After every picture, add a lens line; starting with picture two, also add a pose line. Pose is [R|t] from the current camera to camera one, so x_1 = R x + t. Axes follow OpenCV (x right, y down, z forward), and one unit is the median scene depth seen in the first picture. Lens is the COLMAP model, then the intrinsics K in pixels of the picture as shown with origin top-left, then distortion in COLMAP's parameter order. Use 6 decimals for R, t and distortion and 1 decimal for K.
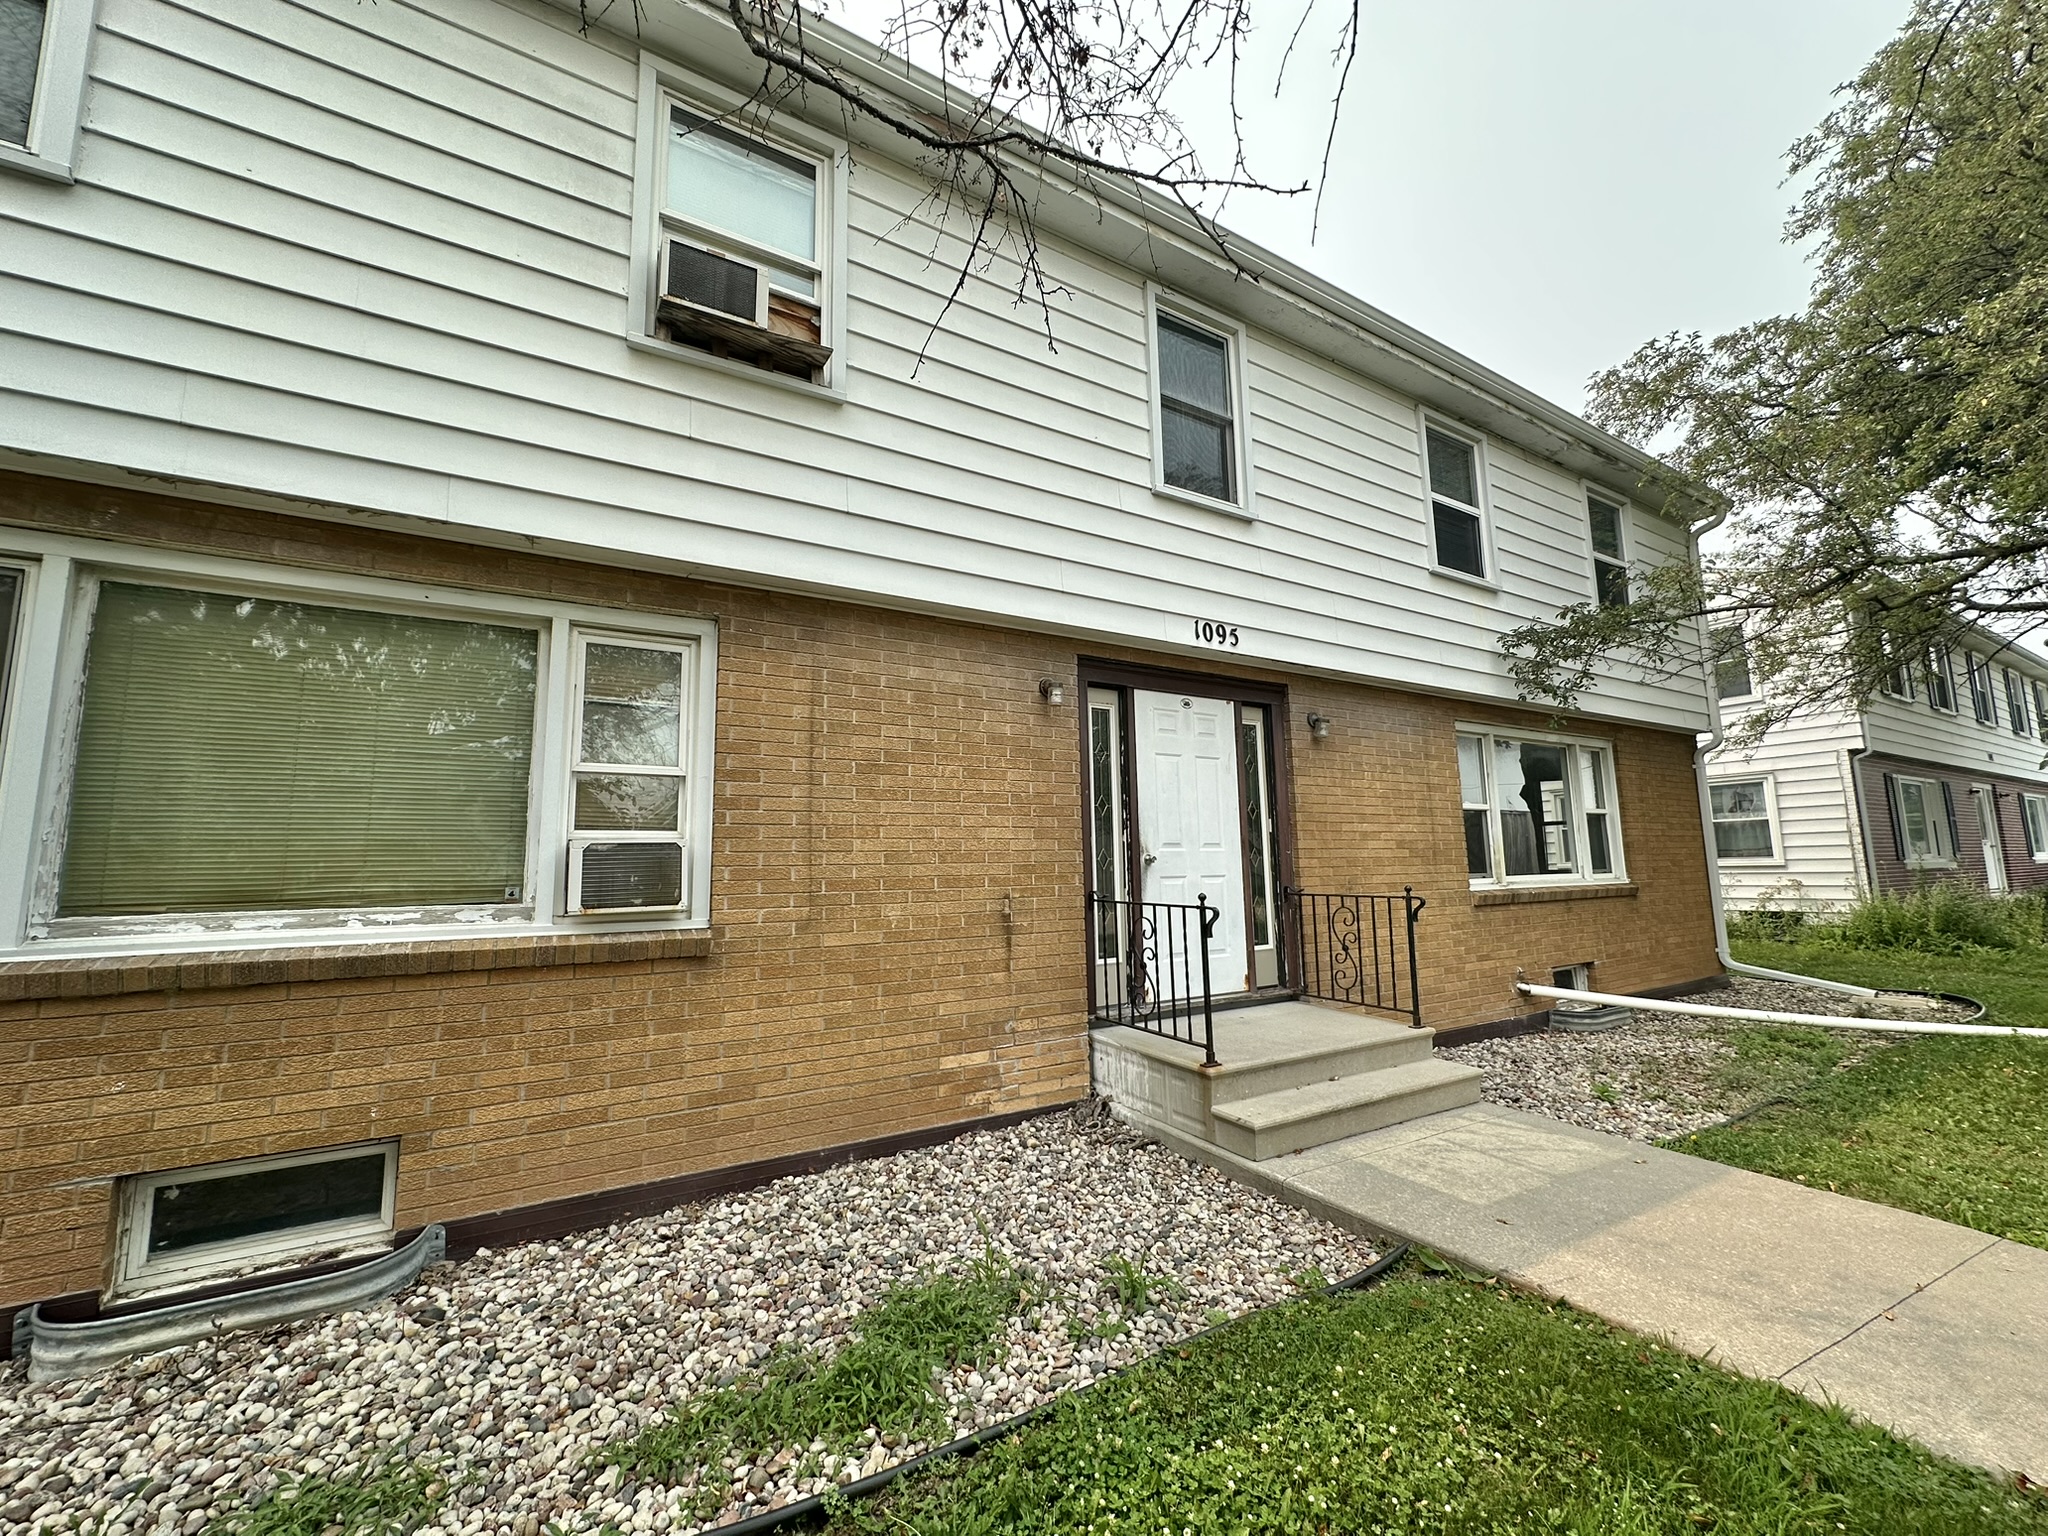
lens RADIAL K [[817.9, 0, 1024.0], [0, 817.9, 768.0], [0, 0, 1]] dist [-0.000326, 0.000297]
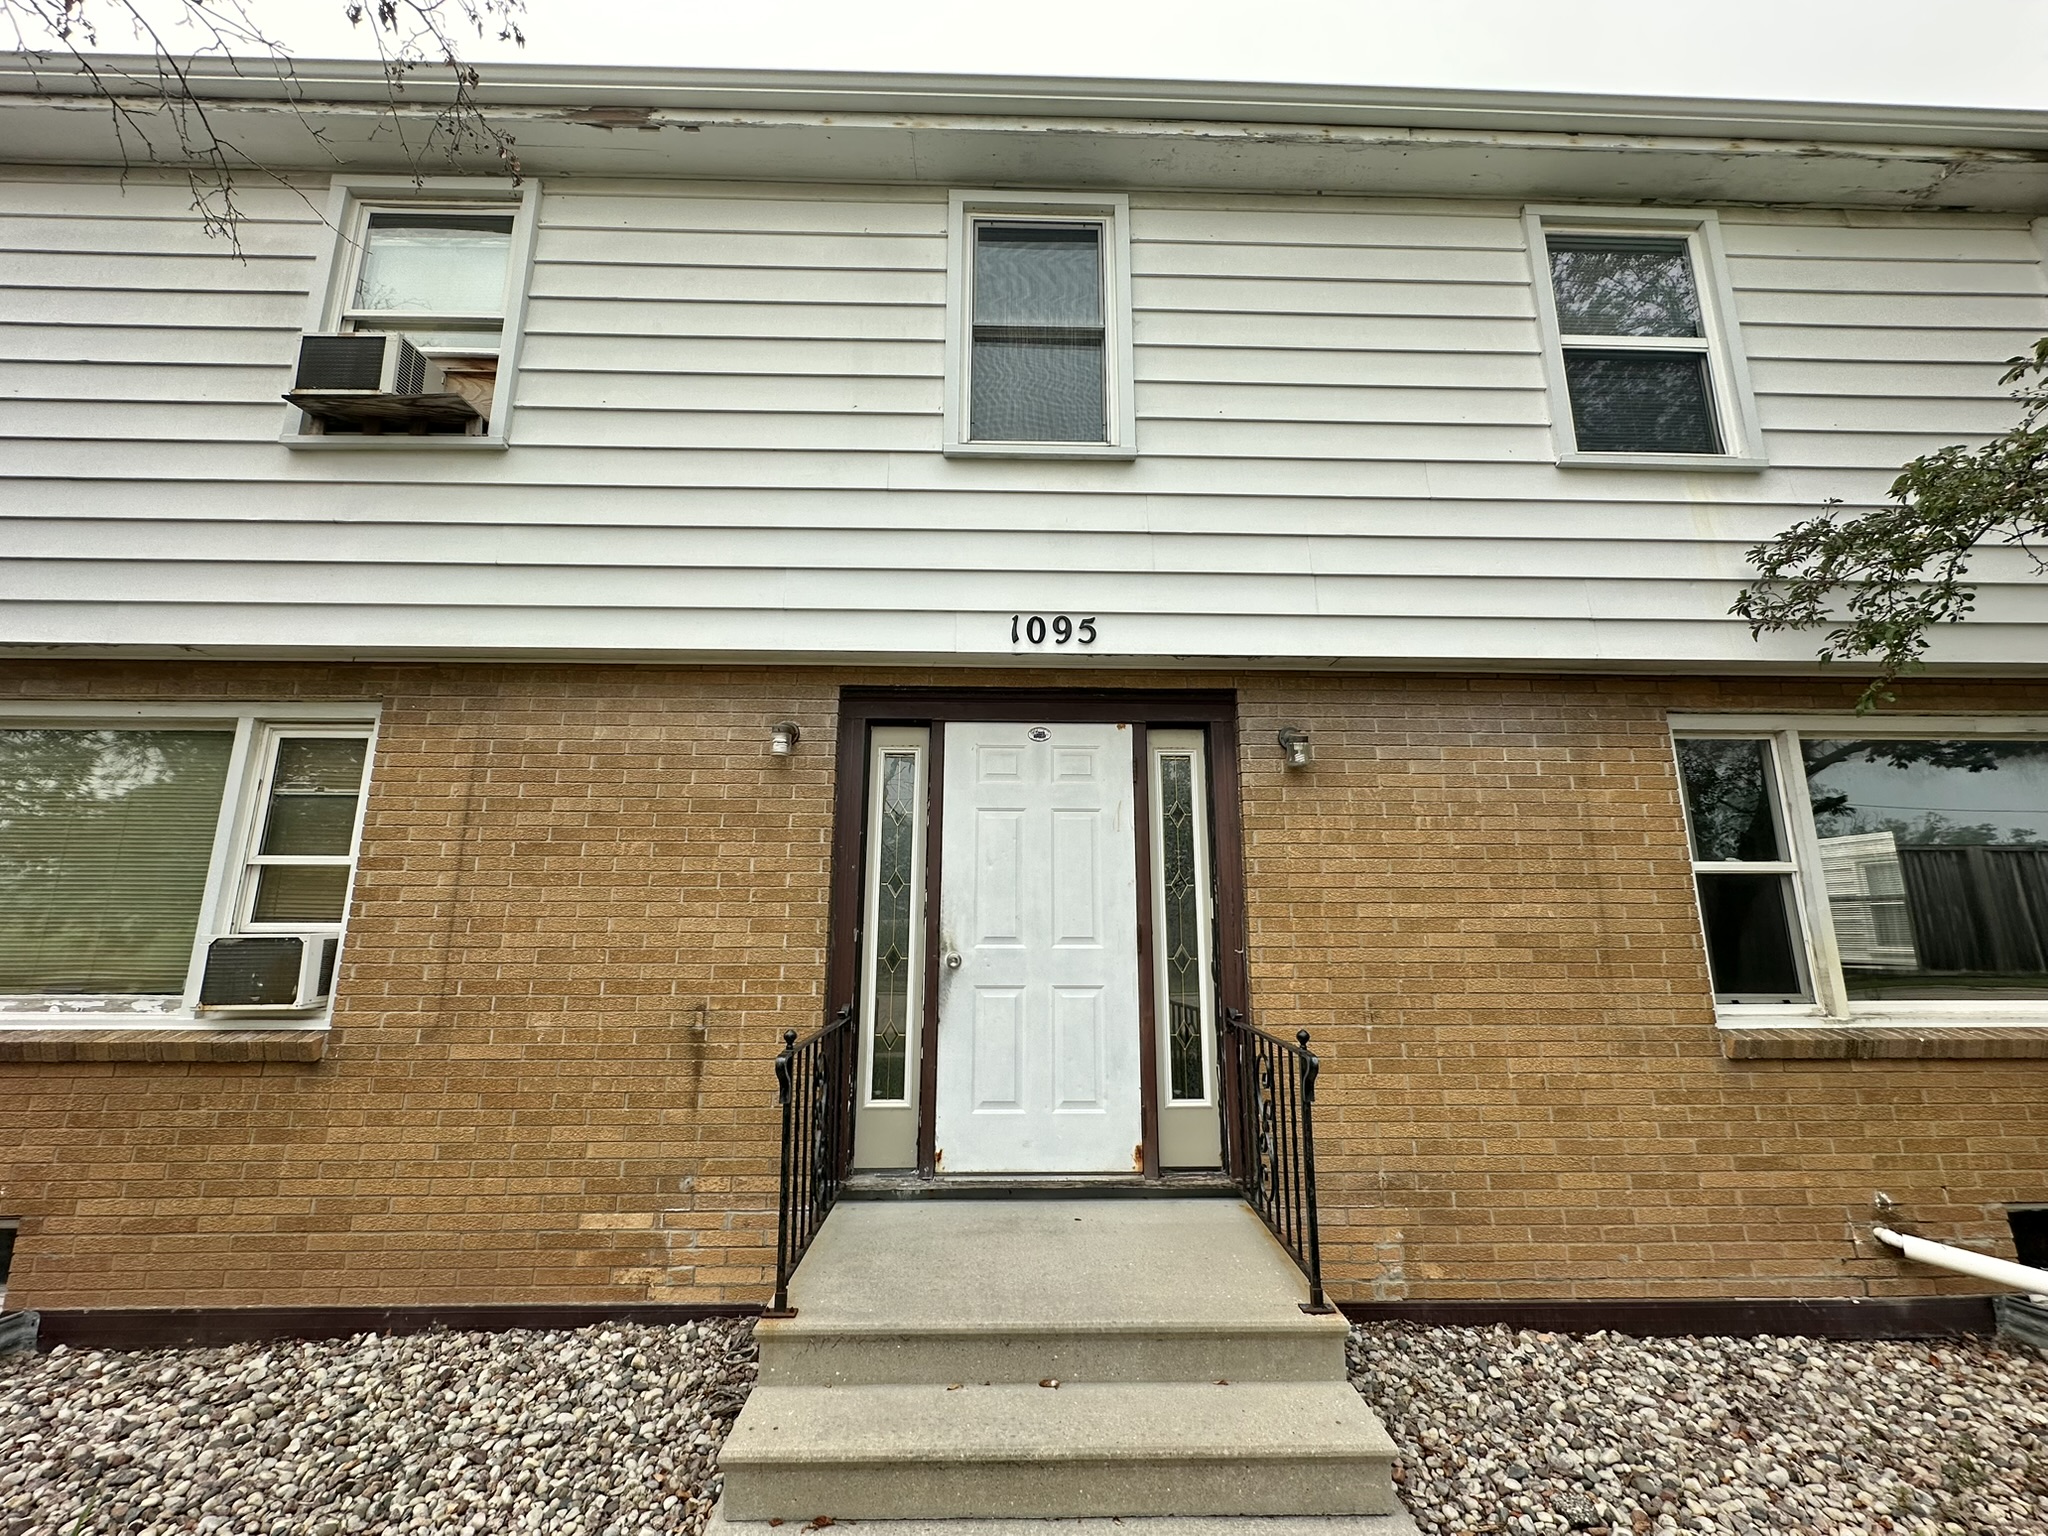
lens RADIAL K [[817.9, 0, 1024.0], [0, 817.9, 768.0], [0, 0, 1]] dist [-0.000326, 0.000297]
pose [[0.869836, -0.076513, -0.487372, 0.649278], [0.043845, 0.995980, -0.078109, 0.004918], [0.491389, 0.046573, 0.869694, 0.472964]]
